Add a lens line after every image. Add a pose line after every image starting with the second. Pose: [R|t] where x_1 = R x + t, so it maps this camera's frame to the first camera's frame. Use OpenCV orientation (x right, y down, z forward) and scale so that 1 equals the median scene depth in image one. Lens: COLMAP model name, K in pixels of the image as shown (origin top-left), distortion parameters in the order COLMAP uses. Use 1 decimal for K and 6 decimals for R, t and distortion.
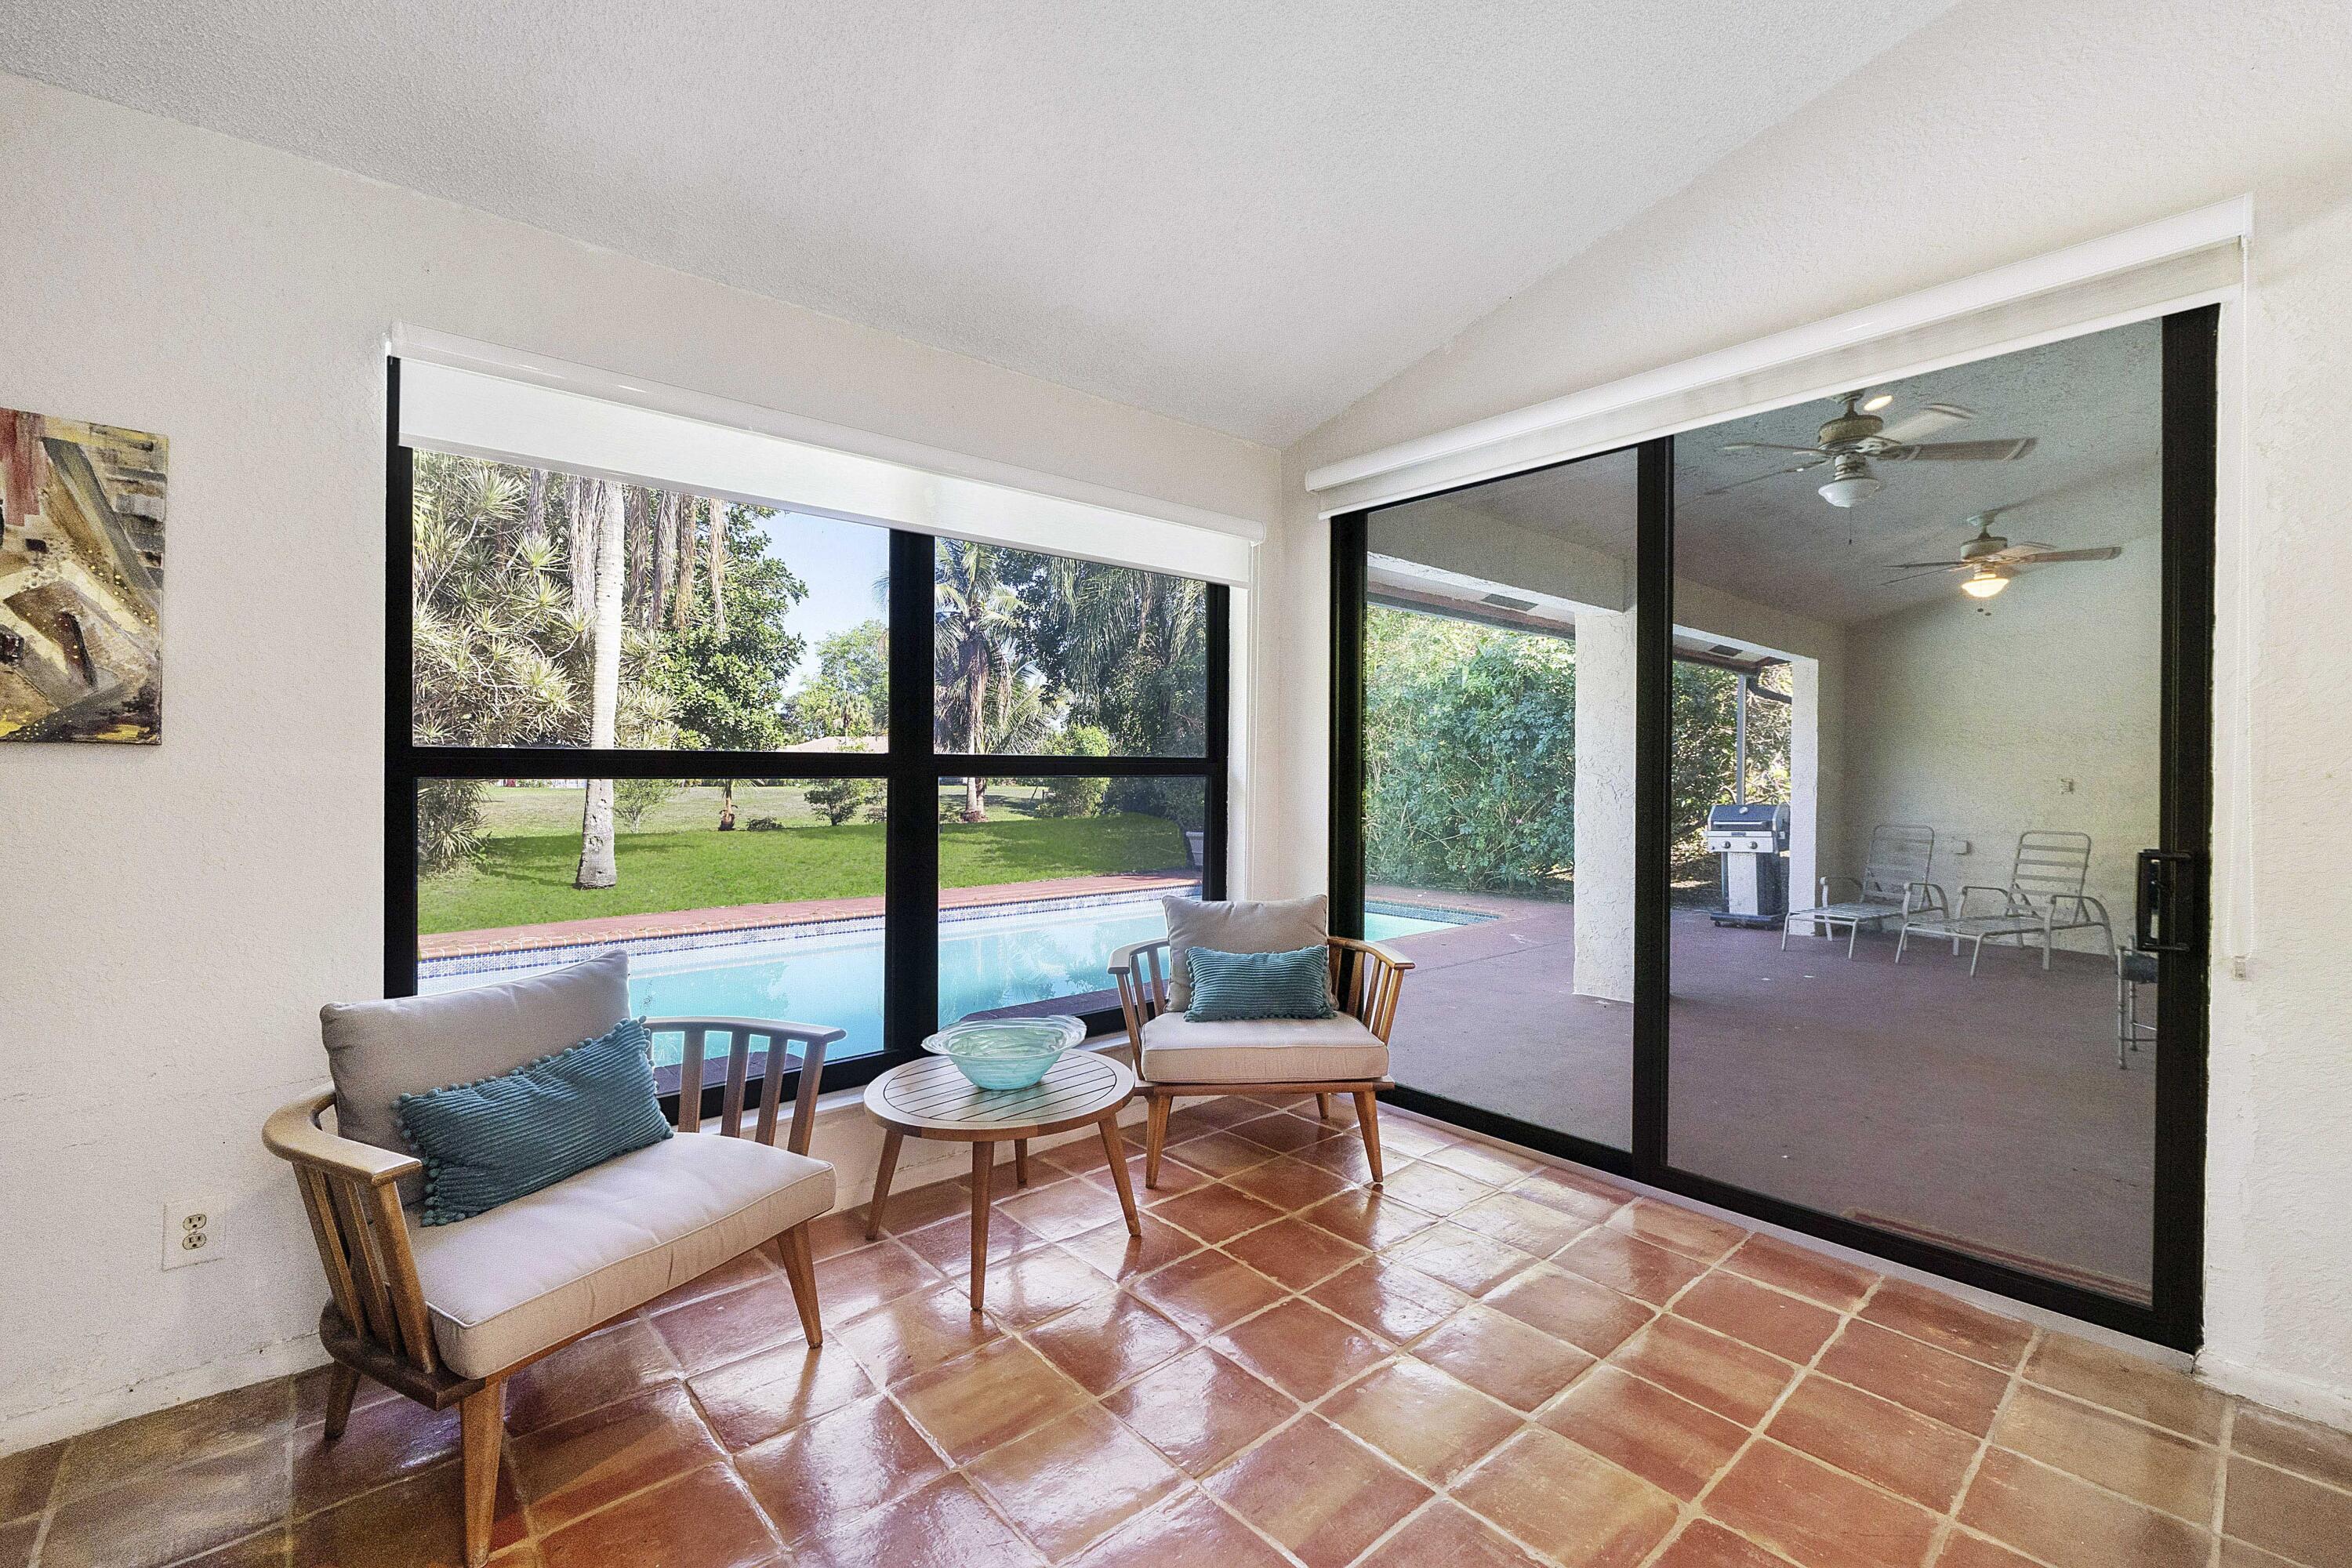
lens RADIAL K [[999.3, 0, 1173.9], [0, 999.3, 789.7], [0, 0, 1]] dist [-0.000022, -0.000338]
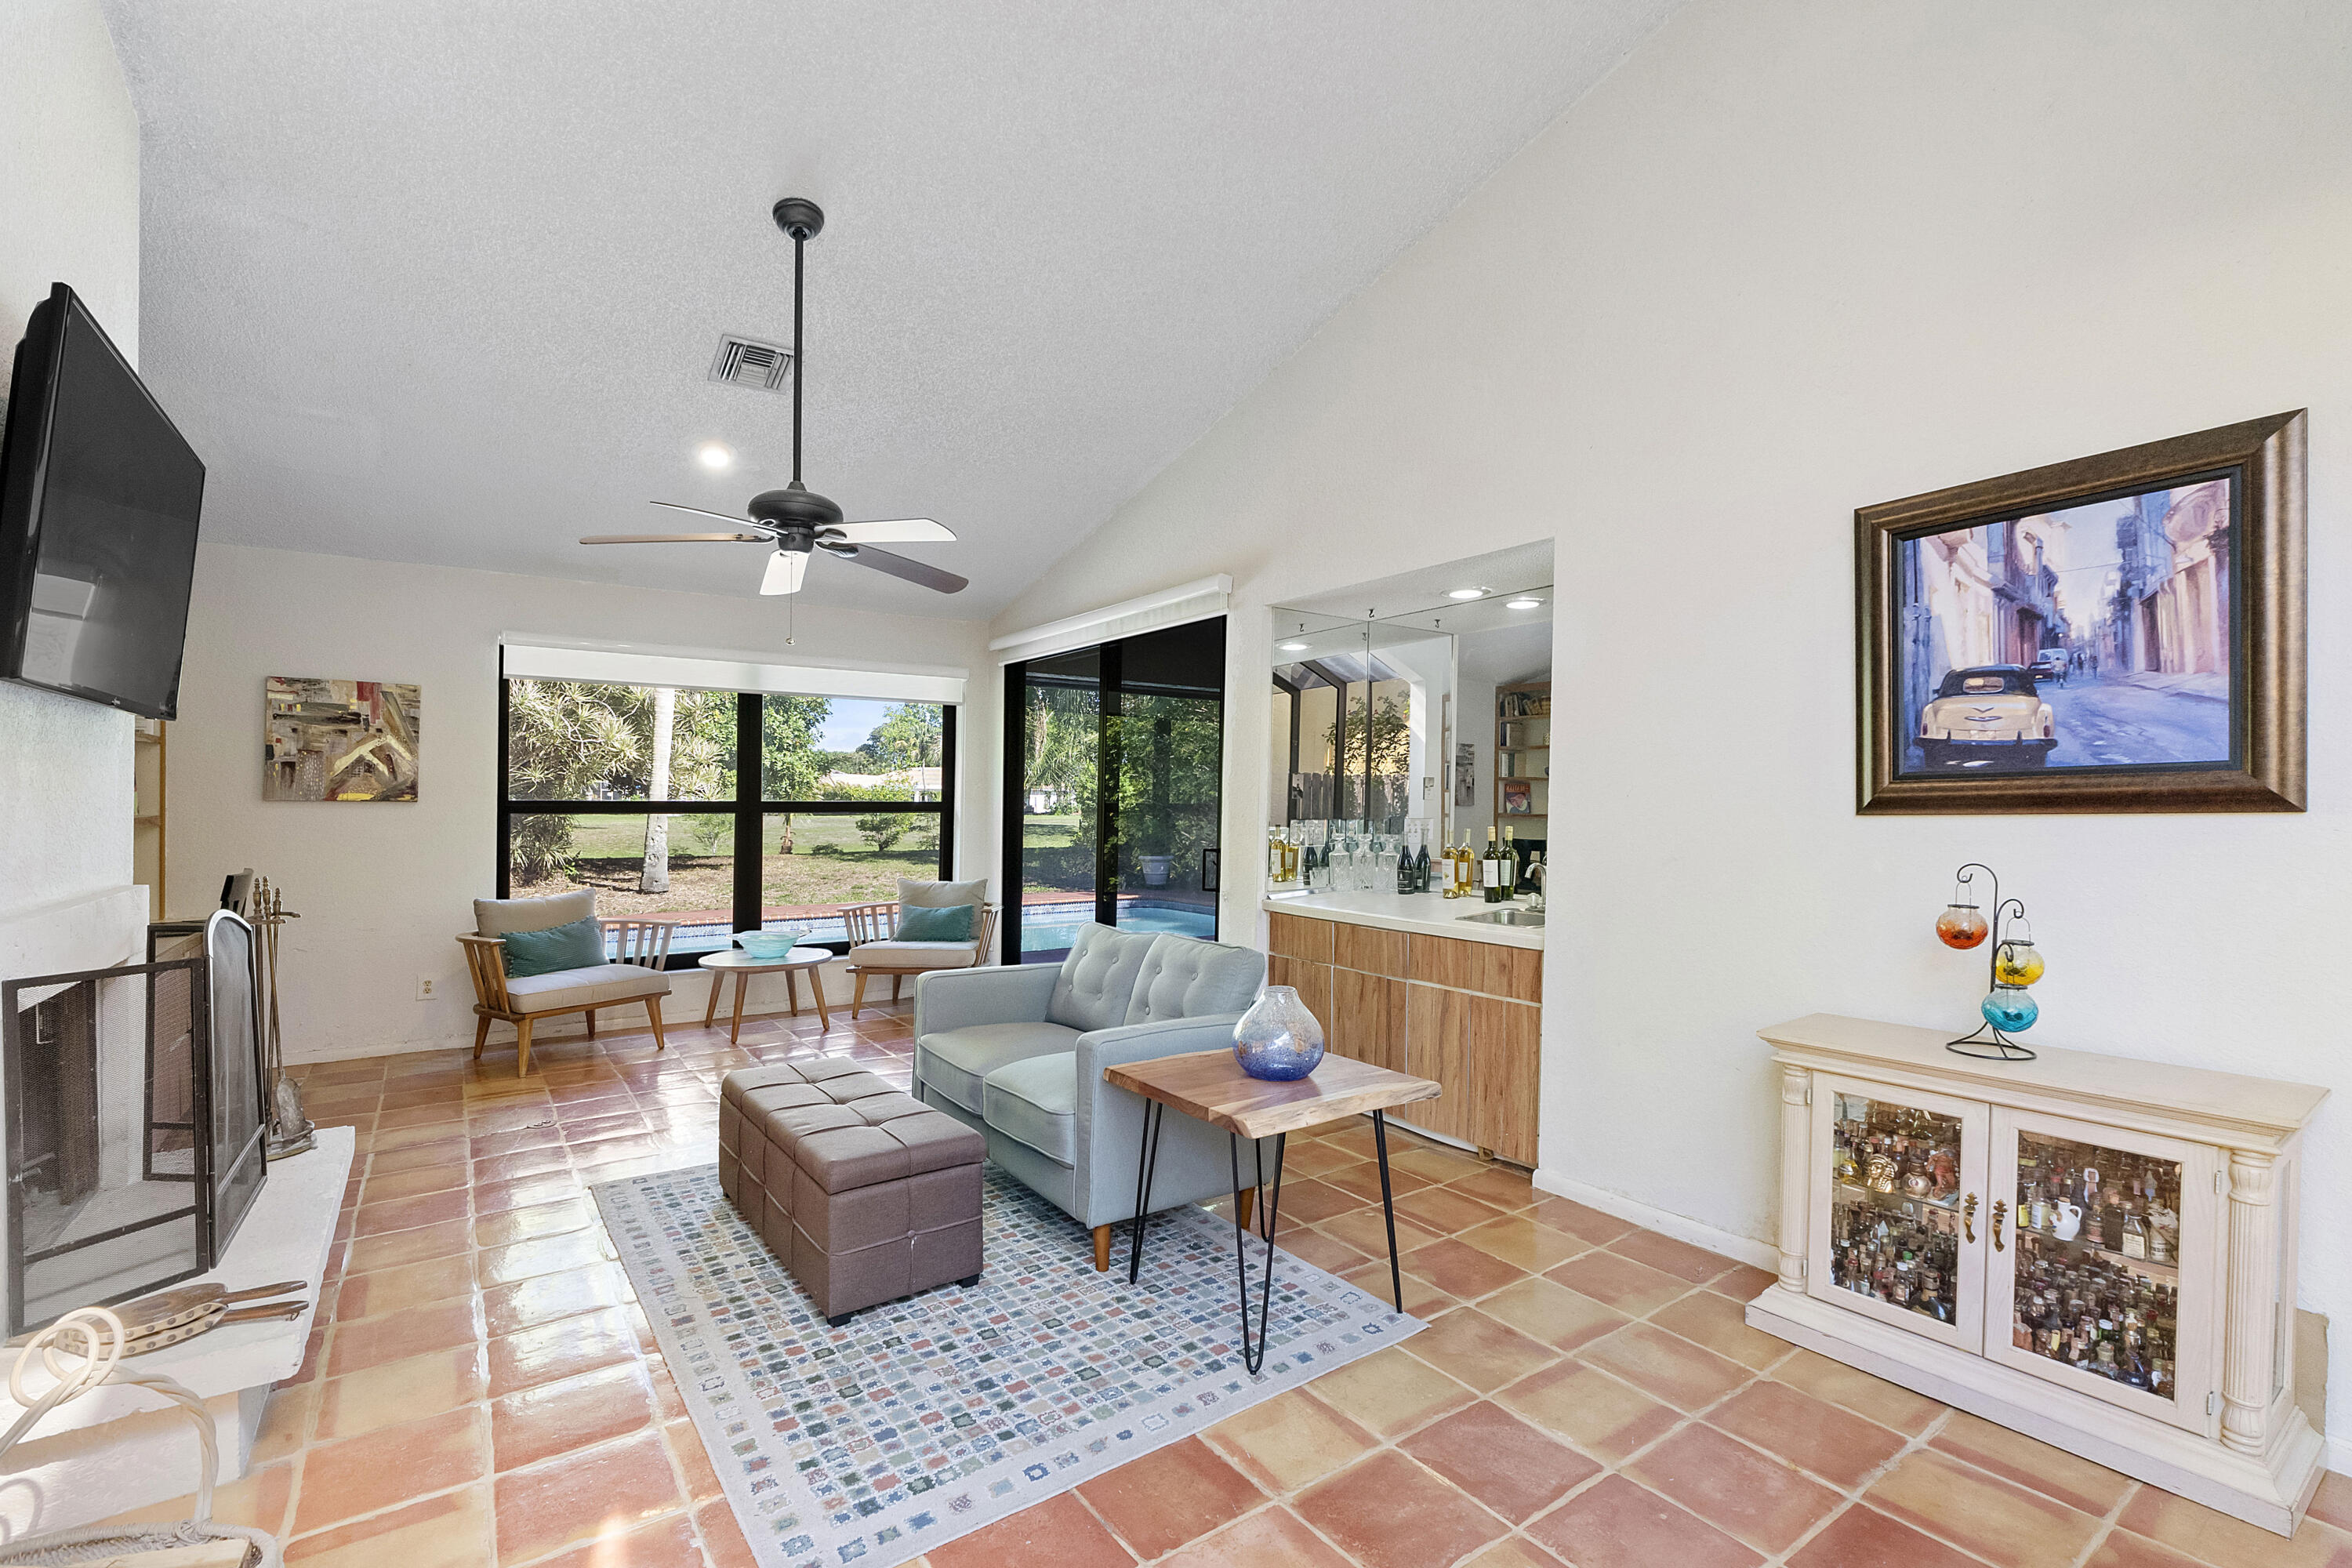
lens RADIAL K [[1023.3, 0, 1175.2], [0, 1023.3, 820.8], [0, 0, 1]] dist [-0.005579, -0.000496]
pose [[0.996054, 0.004995, -0.088609, 0.232734], [-0.004933, 0.999987, 0.000928, -0.001334], [0.088613, -0.000487, 0.996066, -0.287736]]
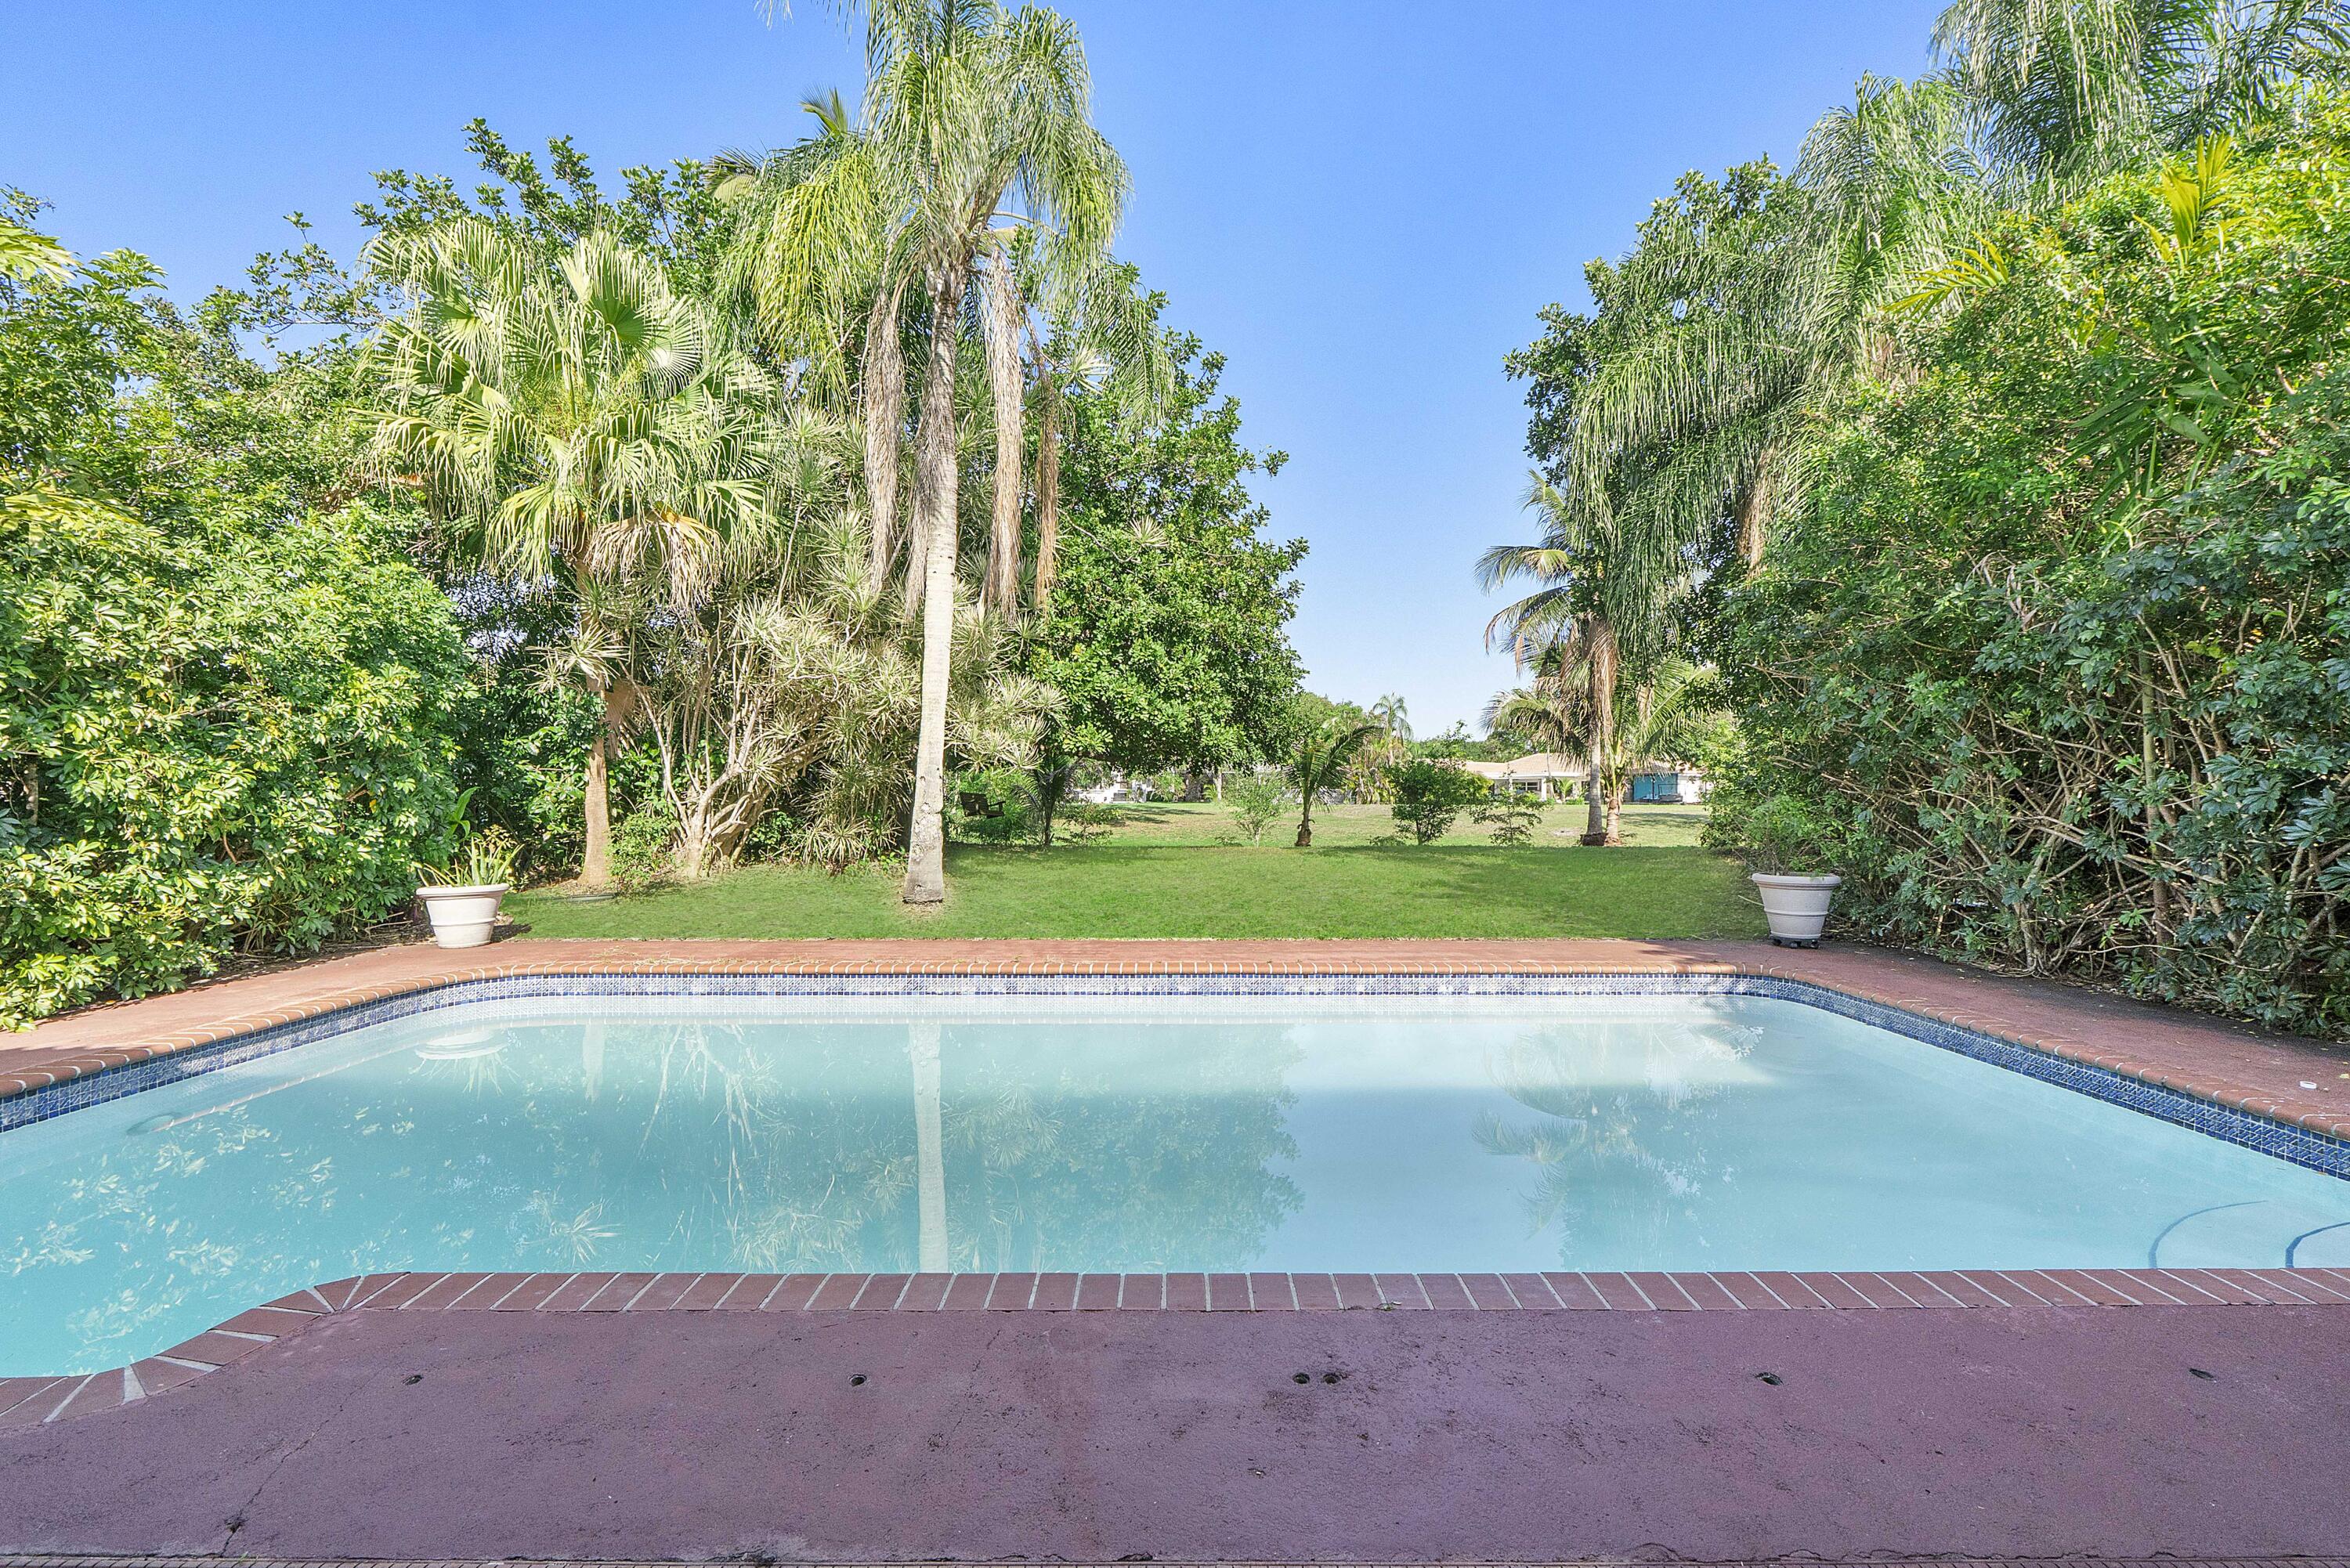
lens RADIAL K [[1015.4, 0, 1176.6], [0, 1015.4, 766.8], [0, 0, 1]] dist [-0.004573, -0.000352]
pose [[0.762038, -0.017536, -0.647294, 0.191815], [-0.010292, 0.999179, -0.039185, 0.012070], [0.647450, 0.036523, 0.761232, 0.501889]]
